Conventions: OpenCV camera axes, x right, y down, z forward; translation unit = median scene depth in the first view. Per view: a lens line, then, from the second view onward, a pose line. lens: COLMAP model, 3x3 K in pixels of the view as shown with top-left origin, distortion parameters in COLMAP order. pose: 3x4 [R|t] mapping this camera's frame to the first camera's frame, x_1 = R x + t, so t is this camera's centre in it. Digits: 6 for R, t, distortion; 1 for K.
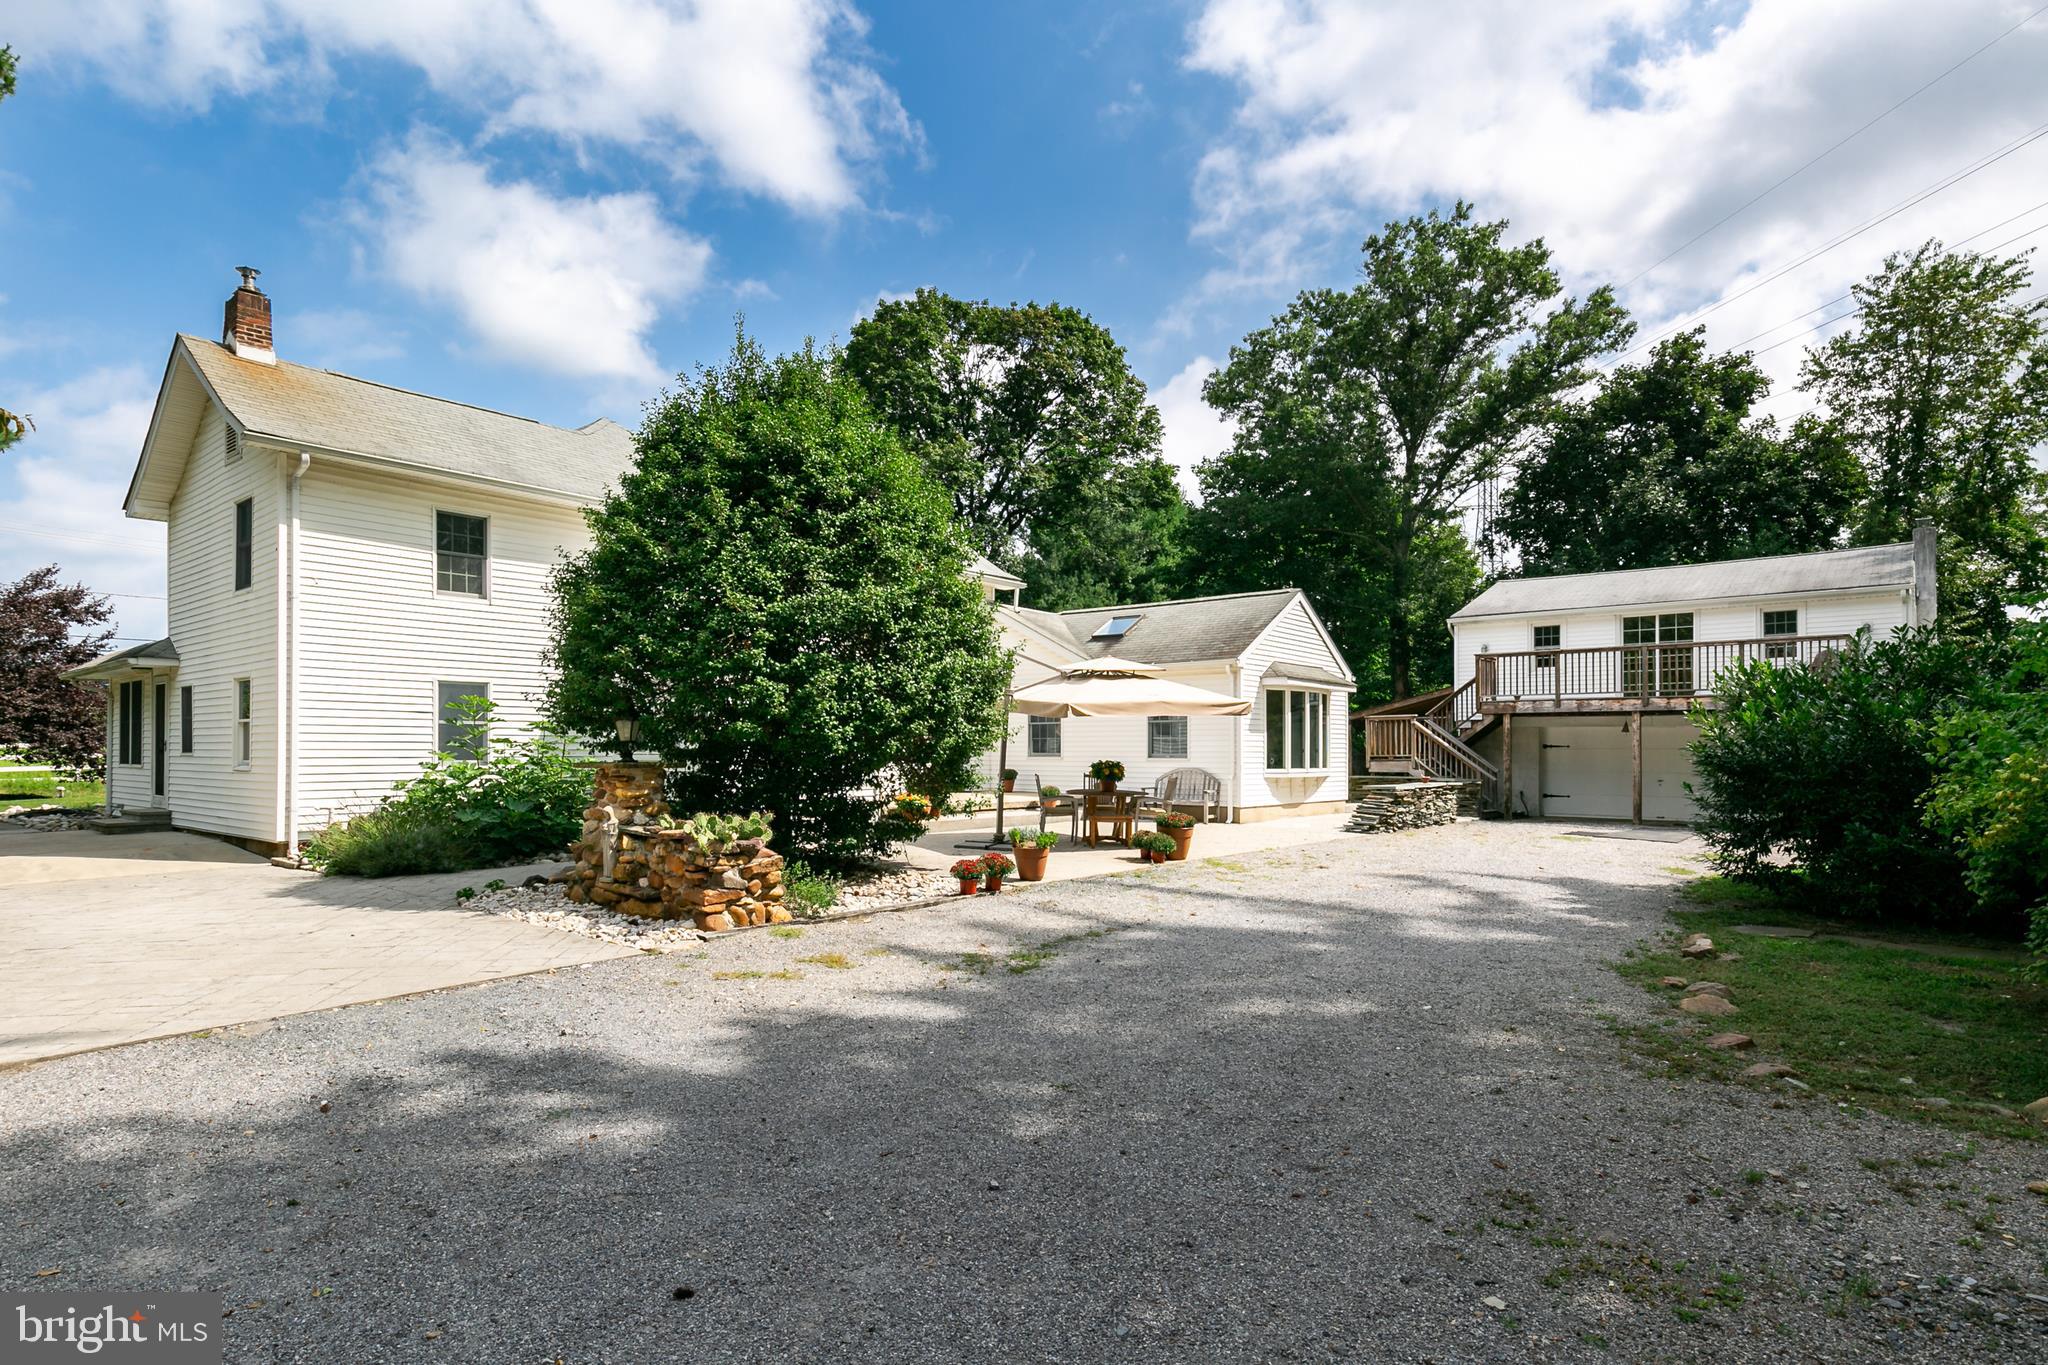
lens RADIAL K [[1059.5, 0, 1013.0], [0, 1059.5, 735.5], [0, 0, 1]] dist [0.001892, 0.000309]
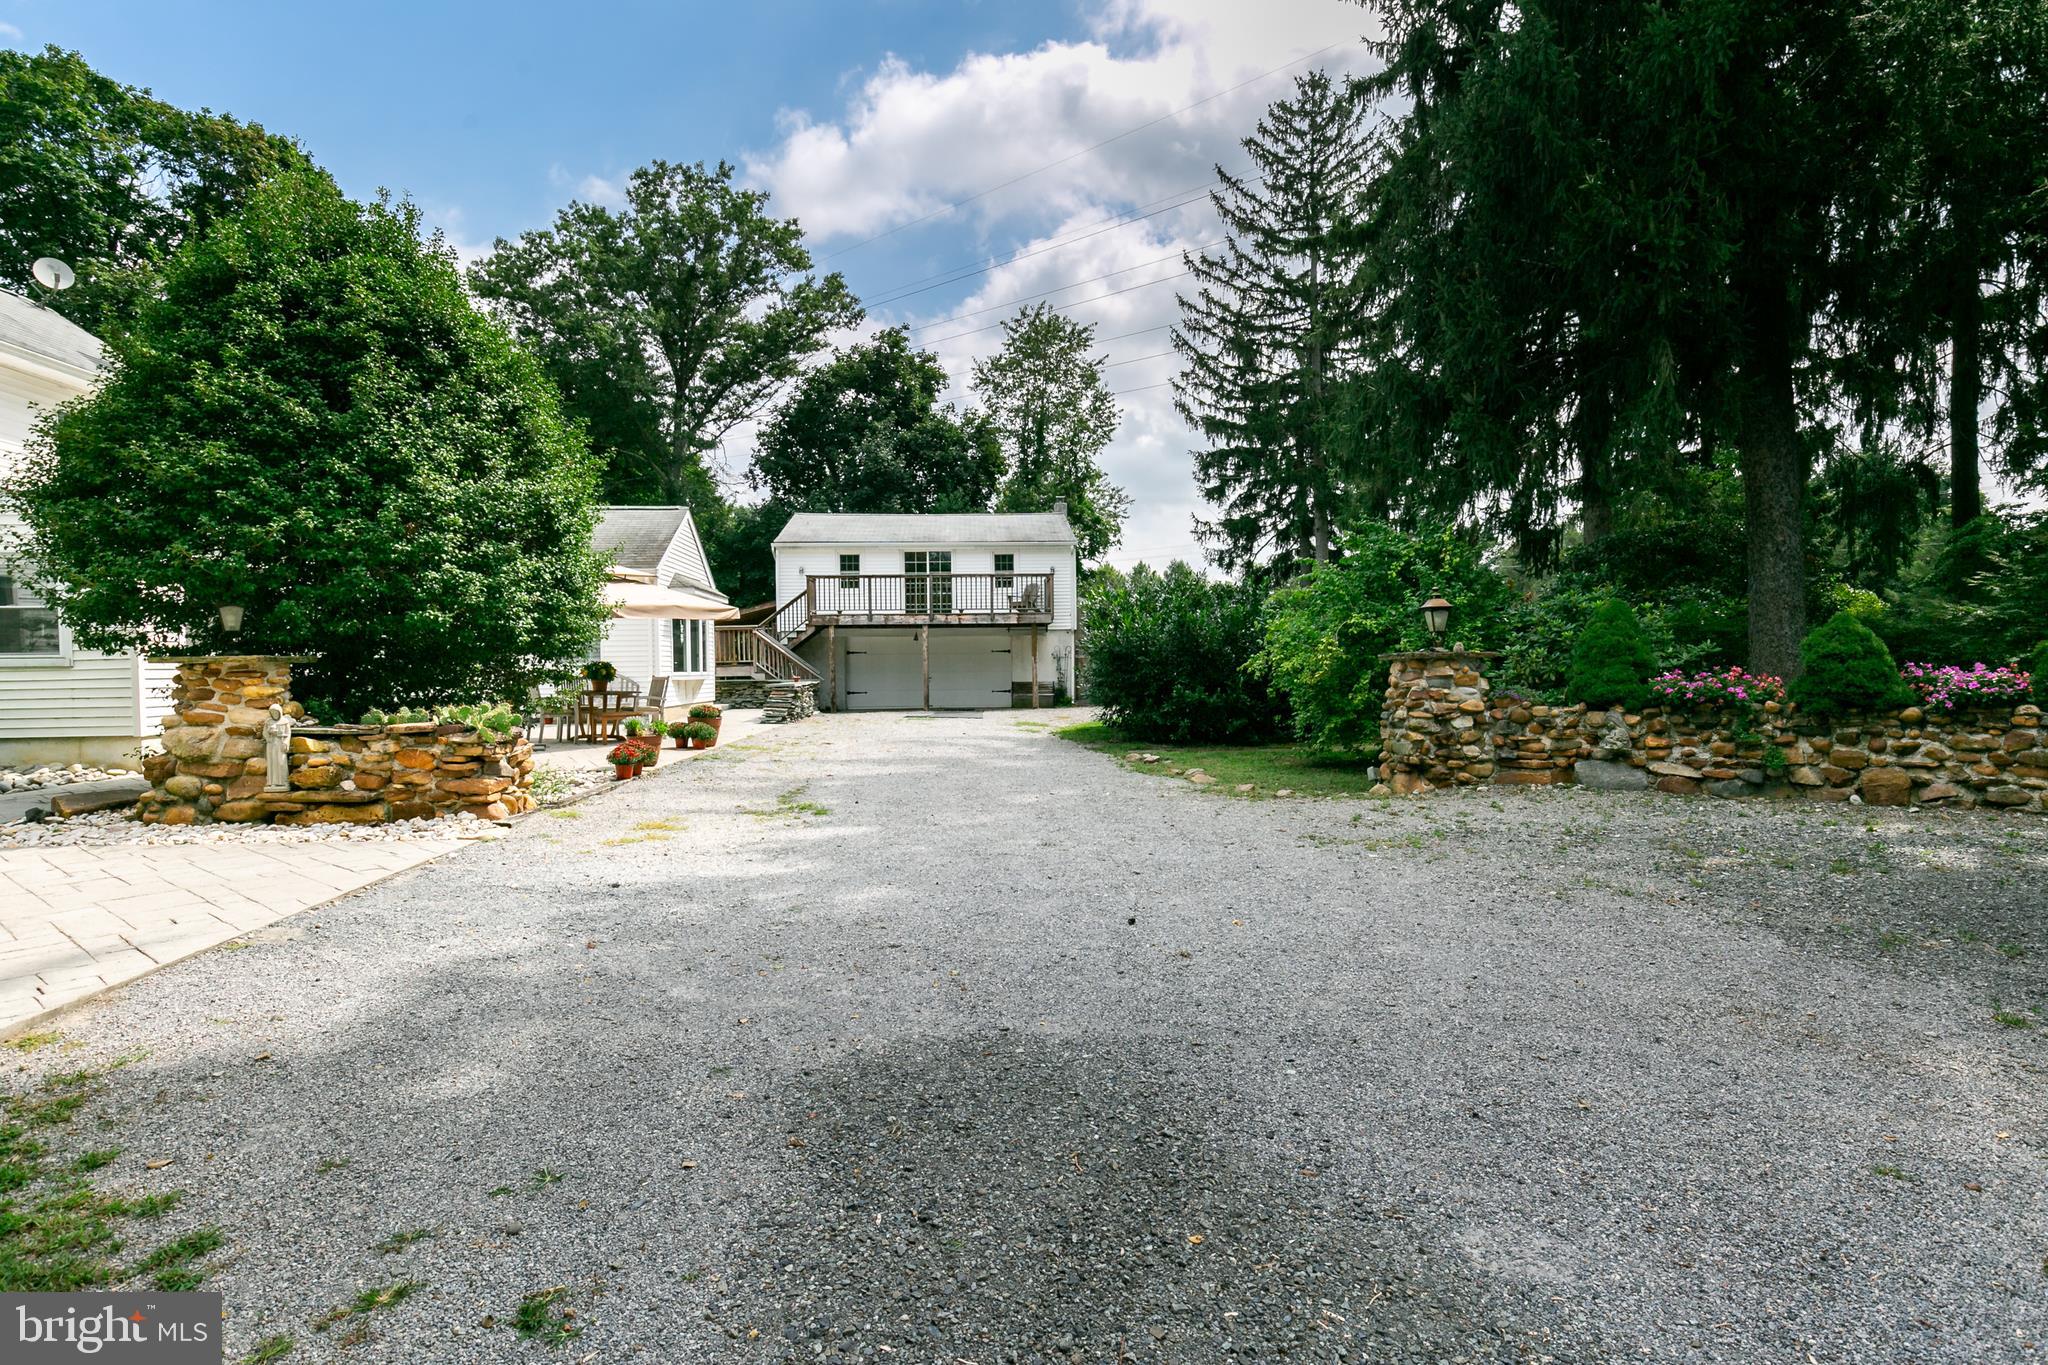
lens RADIAL K [[1037.2, 0, 1024.0], [0, 1037.2, 682.5], [0, 0, 1]] dist [0.000890, 0.000190]
pose [[0.725690, -0.023390, 0.687624, -0.124612], [0.003273, 0.999528, 0.030545, 0.006001], [-0.688014, -0.019916, 0.725424, -0.008475]]
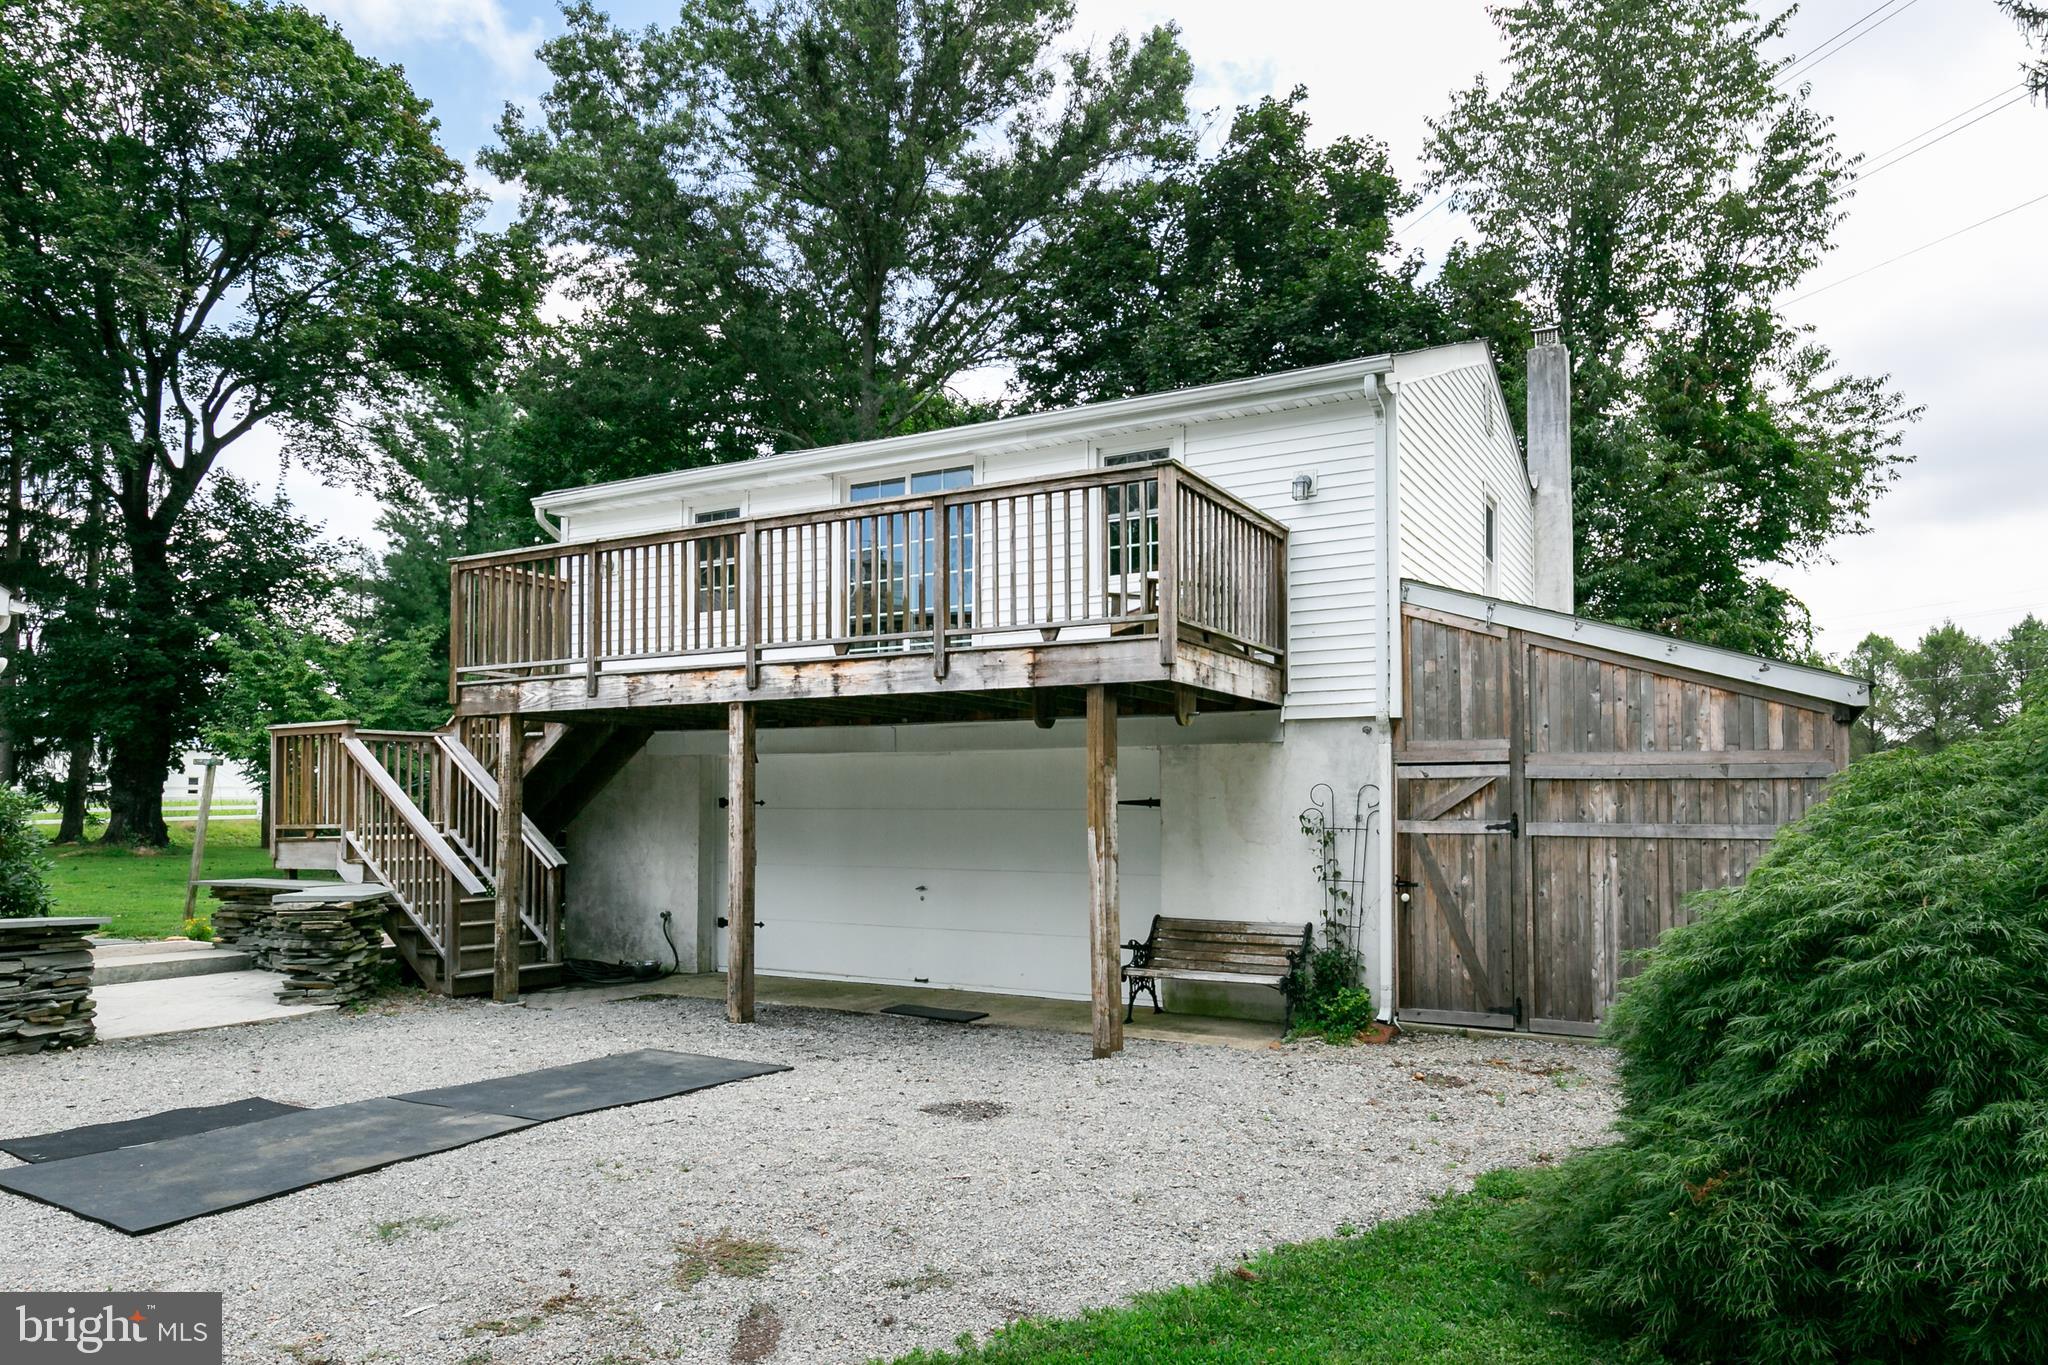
lens RADIAL K [[1297.4, 0, 1026.3], [0, 1297.4, 762.3], [0, 0, 1]] dist [0.000051, -0.000327]
pose [[0.981278, 0.005798, 0.192510, 0.398416], [-0.001318, 0.999725, -0.023393, 0.004093], [-0.192593, 0.022702, 0.981016, 0.366305]]
